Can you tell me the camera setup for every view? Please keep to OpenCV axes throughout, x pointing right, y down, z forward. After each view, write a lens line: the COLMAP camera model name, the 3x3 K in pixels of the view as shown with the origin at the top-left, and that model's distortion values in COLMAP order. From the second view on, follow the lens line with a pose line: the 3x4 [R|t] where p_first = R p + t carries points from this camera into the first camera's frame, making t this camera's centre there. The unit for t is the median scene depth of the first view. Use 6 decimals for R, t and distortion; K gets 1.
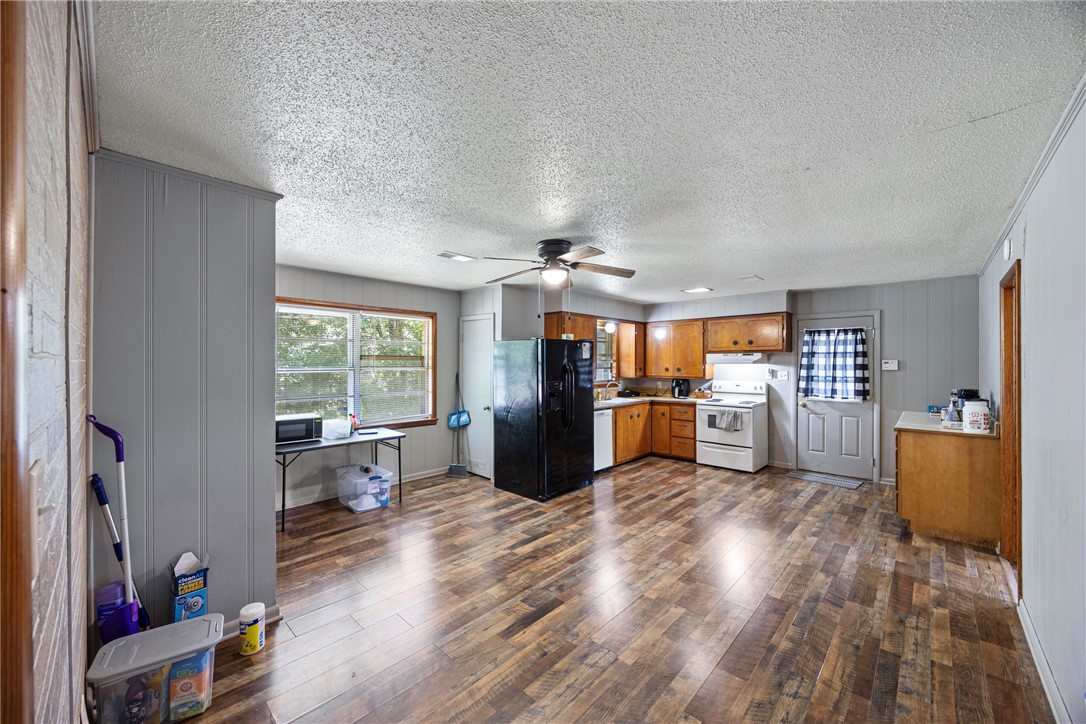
lens RADIAL K [[397.8, 0, 543.0], [0, 397.8, 362.0], [0, 0, 1]] dist [0.000723, 0.000172]
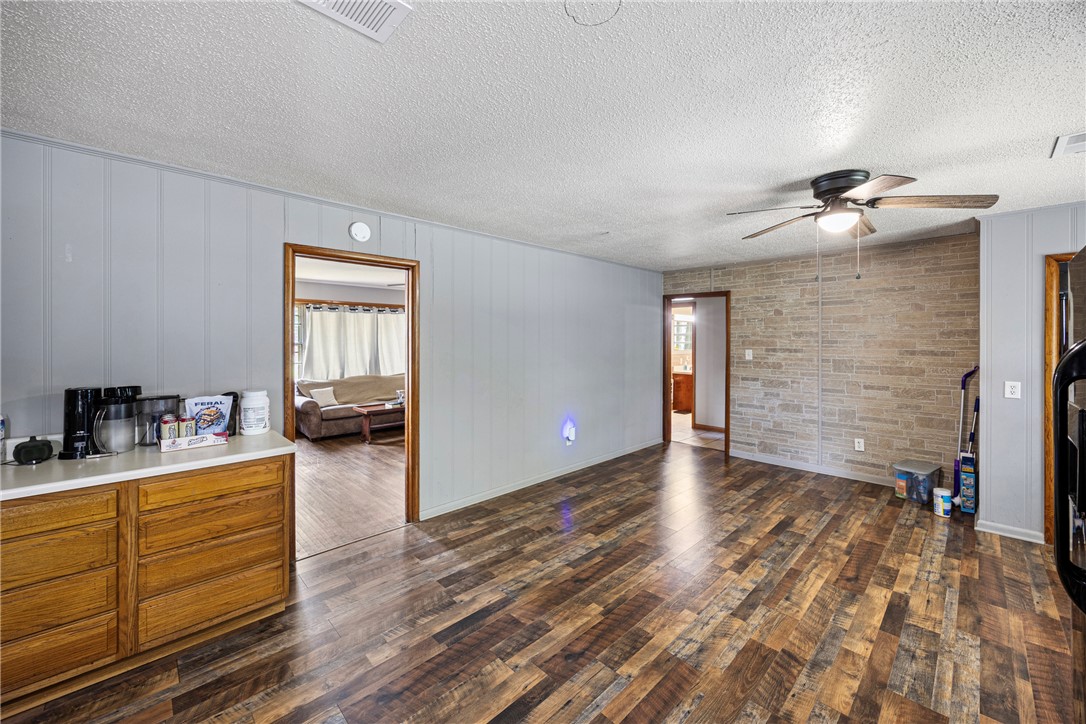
lens RADIAL K [[422.3, 0, 545.2], [0, 422.3, 341.8], [0, 0, 1]] dist [-0.001400, -0.000324]
pose [[-0.999583, -0.000346, 0.028860, 0.542501], [-0.000333, 1.000000, 0.000453, 0.010973], [-0.028860, 0.000443, -0.999583, 1.792722]]
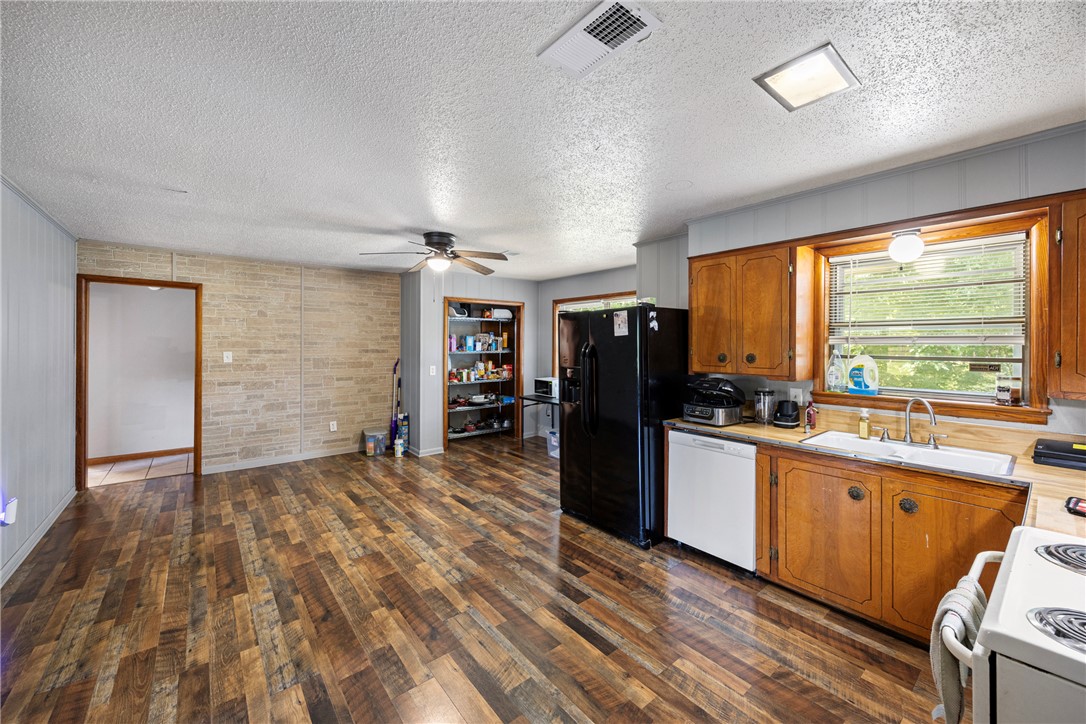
lens RADIAL K [[422.3, 0, 545.2], [0, 422.3, 341.8], [0, 0, 1]] dist [-0.001400, -0.000324]
pose [[-0.112177, -0.003298, -0.993683, 1.158880], [-0.001327, 0.999994, -0.003170, 0.010024], [0.993687, 0.000963, -0.112181, 1.427733]]
